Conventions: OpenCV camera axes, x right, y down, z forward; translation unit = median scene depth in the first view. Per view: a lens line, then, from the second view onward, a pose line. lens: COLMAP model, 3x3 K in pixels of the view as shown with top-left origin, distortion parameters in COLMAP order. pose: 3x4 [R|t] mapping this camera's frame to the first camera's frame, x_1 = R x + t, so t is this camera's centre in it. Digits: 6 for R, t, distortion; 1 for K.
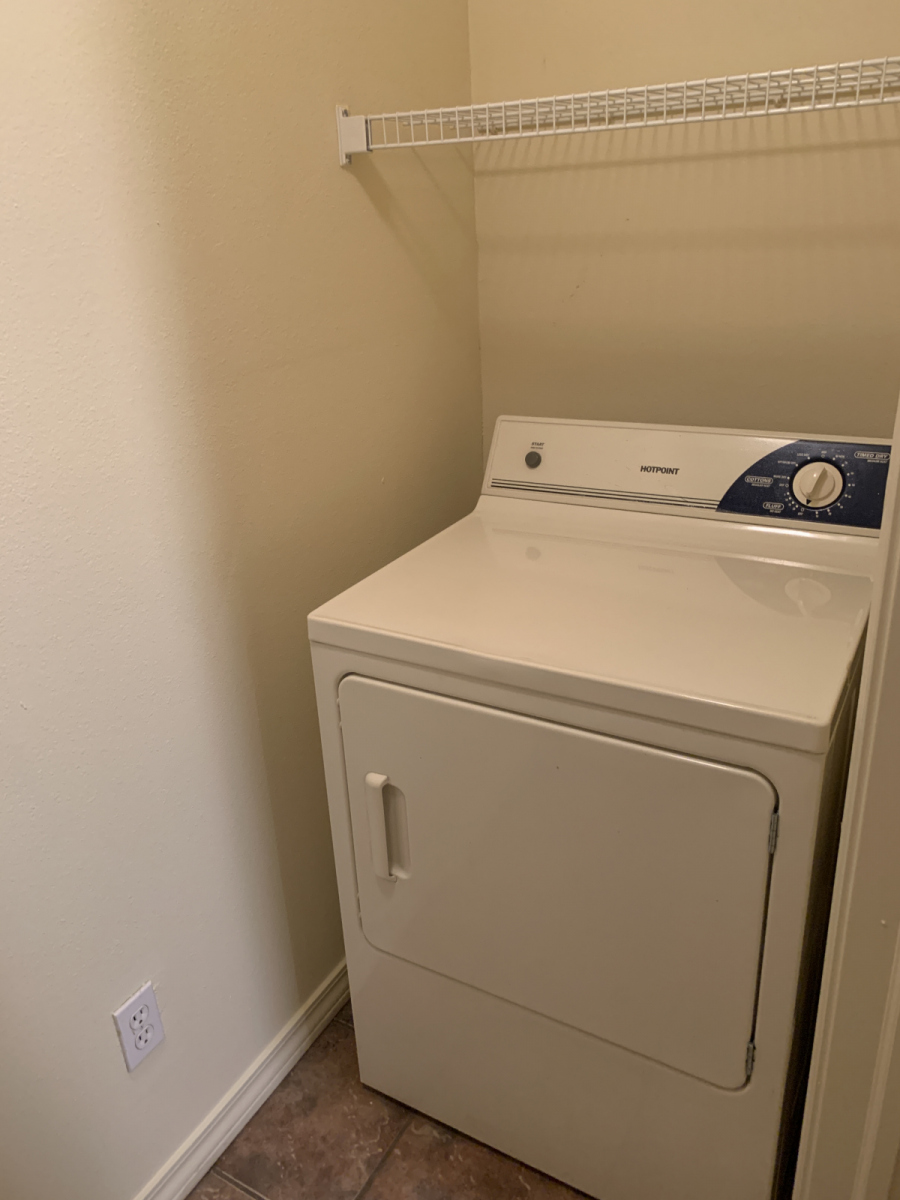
lens RADIAL K [[910.0, 0, 456.6], [0, 910.0, 601.7], [0, 0, 1]] dist [0.042396, -0.053215]
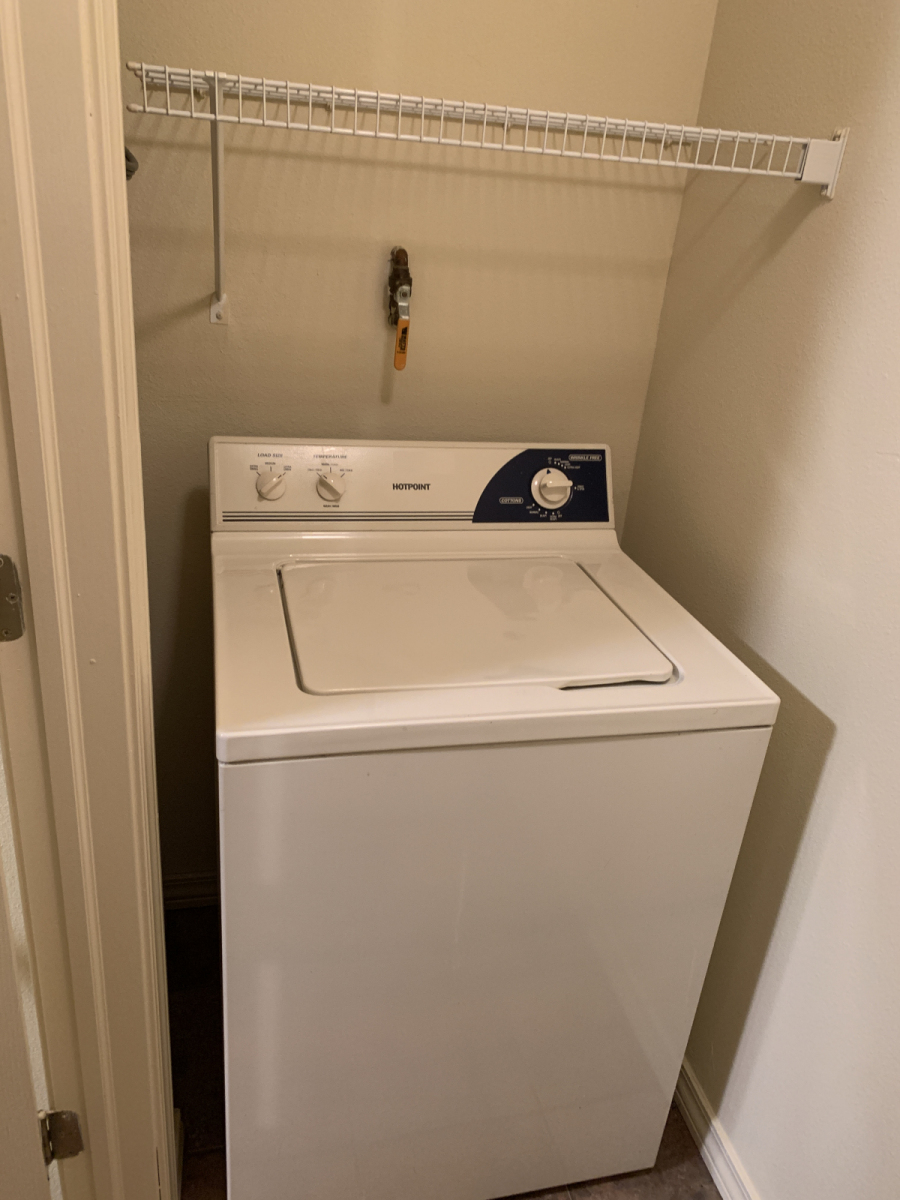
lens RADIAL K [[910.0, 0, 454.3], [0, 910.0, 596.4], [0, 0, 1]] dist [0.042396, -0.053215]
pose [[0.717648, -0.164479, 0.676704, -0.445224], [0.166098, 0.984092, 0.063045, -0.082934], [-0.676309, 0.067155, 0.733551, 0.251384]]
